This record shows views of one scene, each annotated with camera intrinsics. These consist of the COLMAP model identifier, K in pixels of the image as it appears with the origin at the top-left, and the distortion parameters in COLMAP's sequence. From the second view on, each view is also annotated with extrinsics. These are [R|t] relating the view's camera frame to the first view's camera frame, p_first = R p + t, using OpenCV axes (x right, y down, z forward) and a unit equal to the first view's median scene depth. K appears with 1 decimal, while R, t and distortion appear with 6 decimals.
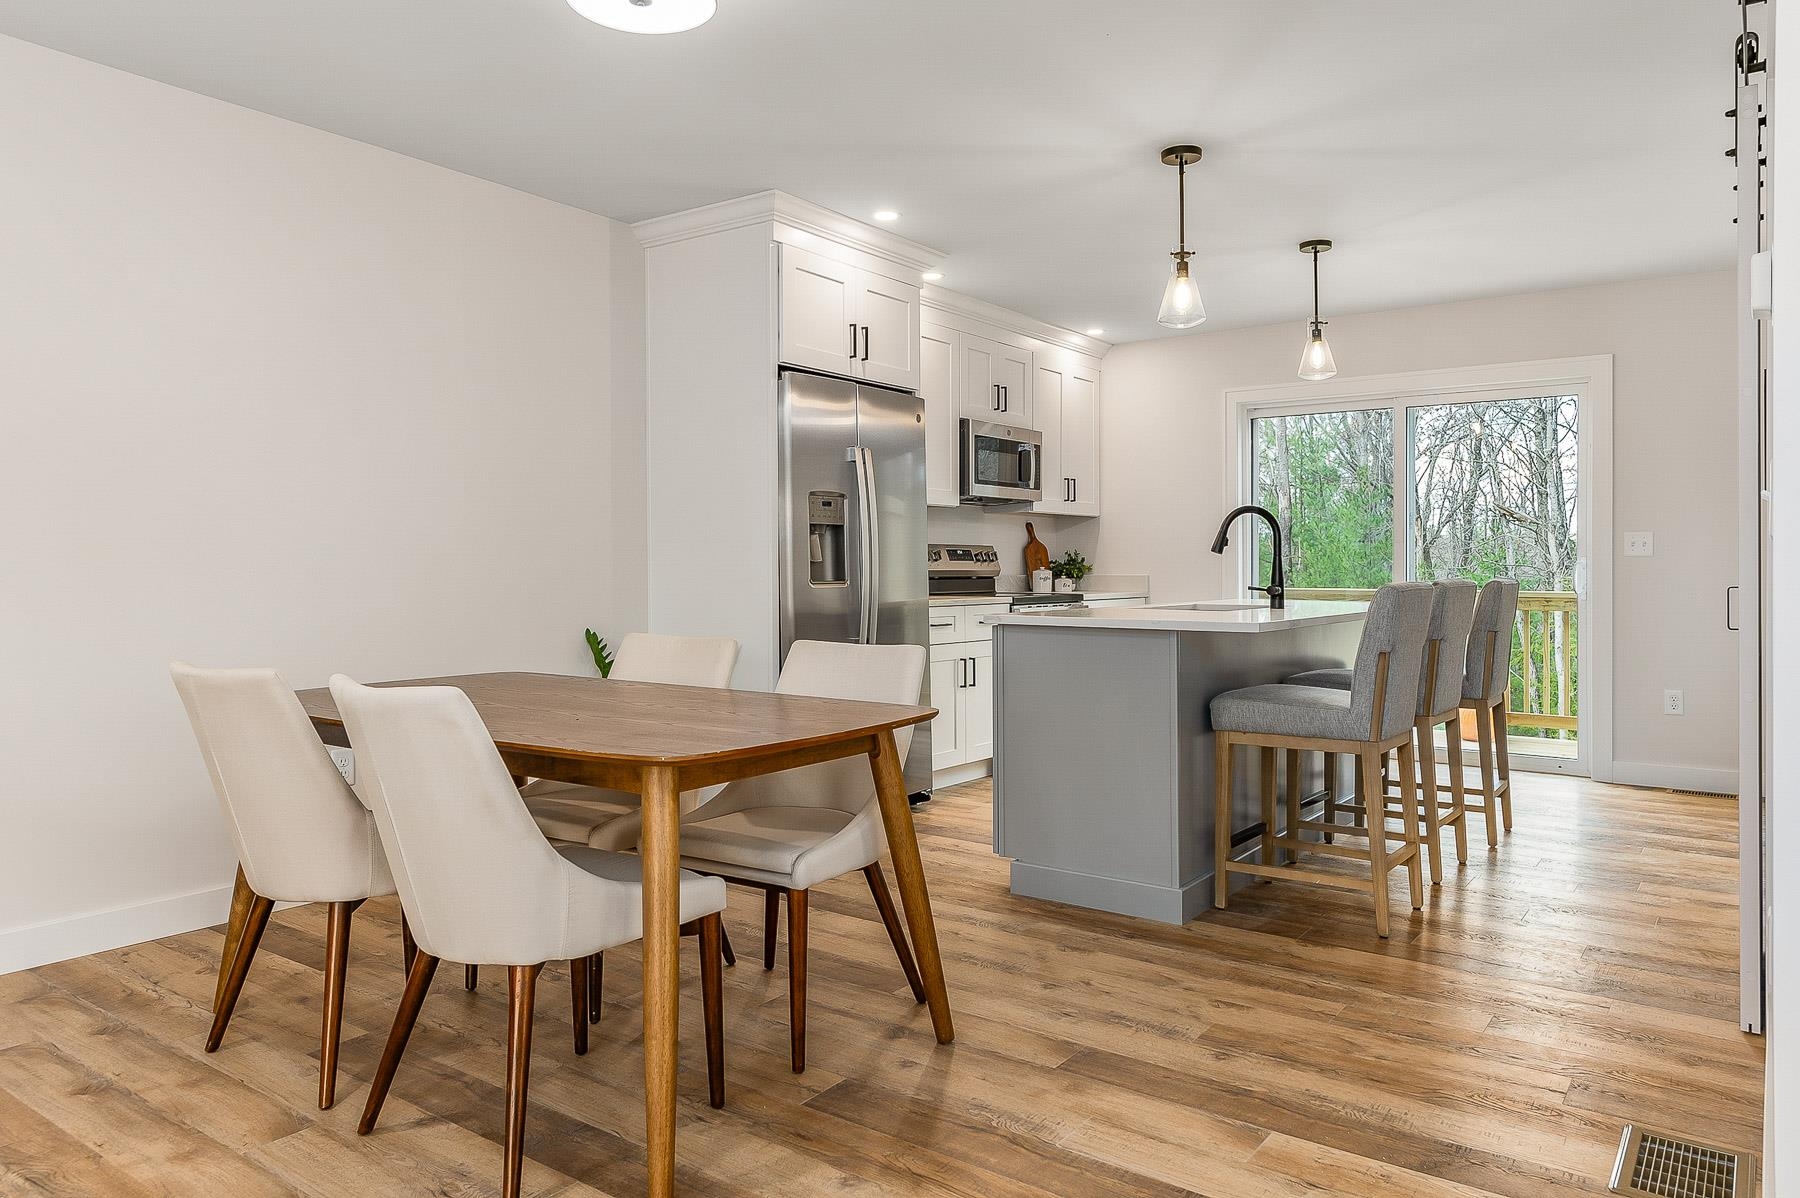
lens RADIAL K [[1169.2, 0, 902.8], [0, 1169.2, 564.6], [0, 0, 1]] dist [-0.004644, -0.002705]
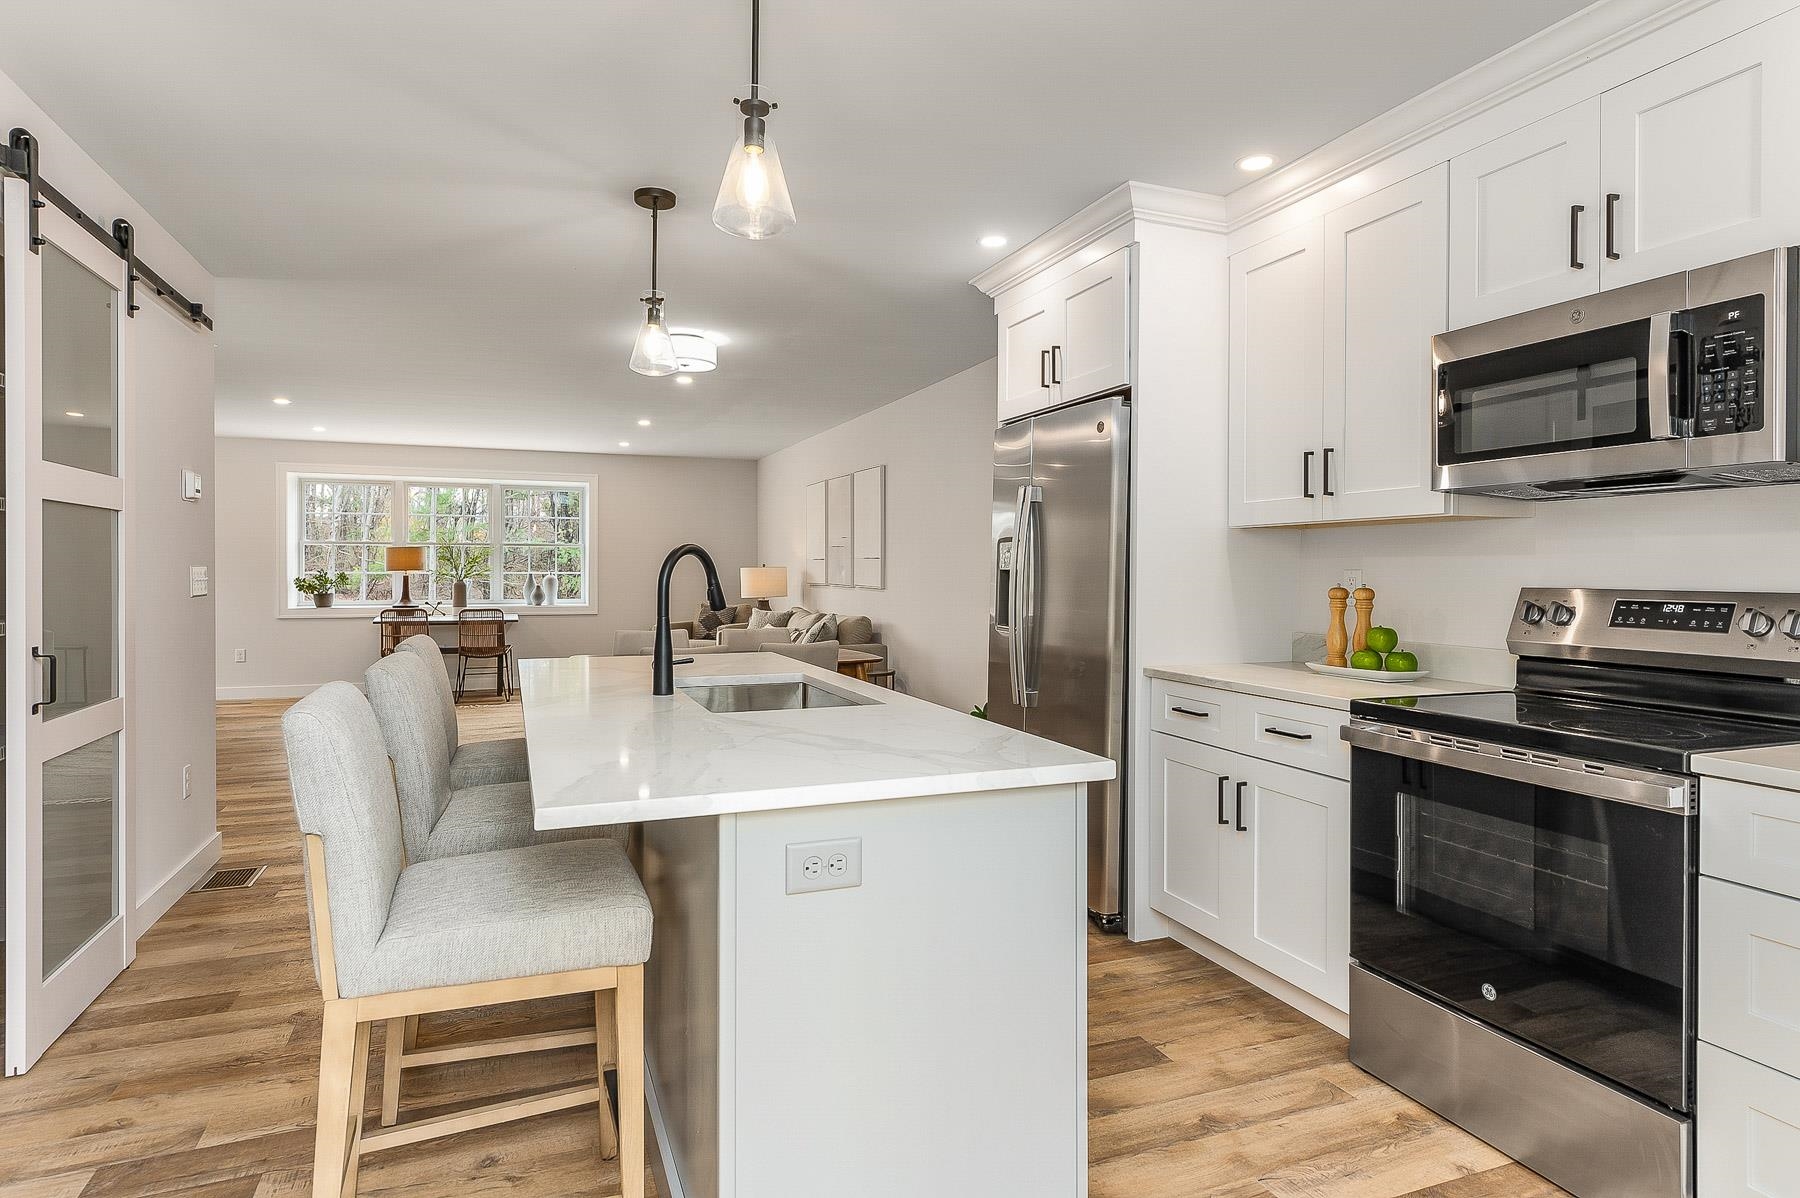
lens RADIAL K [[1012.4, 0, 893.7], [0, 1012.4, 572.0], [0, 0, 1]] dist [0.001347, 0.000517]
pose [[-0.537528, -0.002040, -0.843243, 0.720432], [-0.003259, 0.999995, -0.000342, -0.031576], [0.843239, 0.002564, -0.537532, 1.380925]]
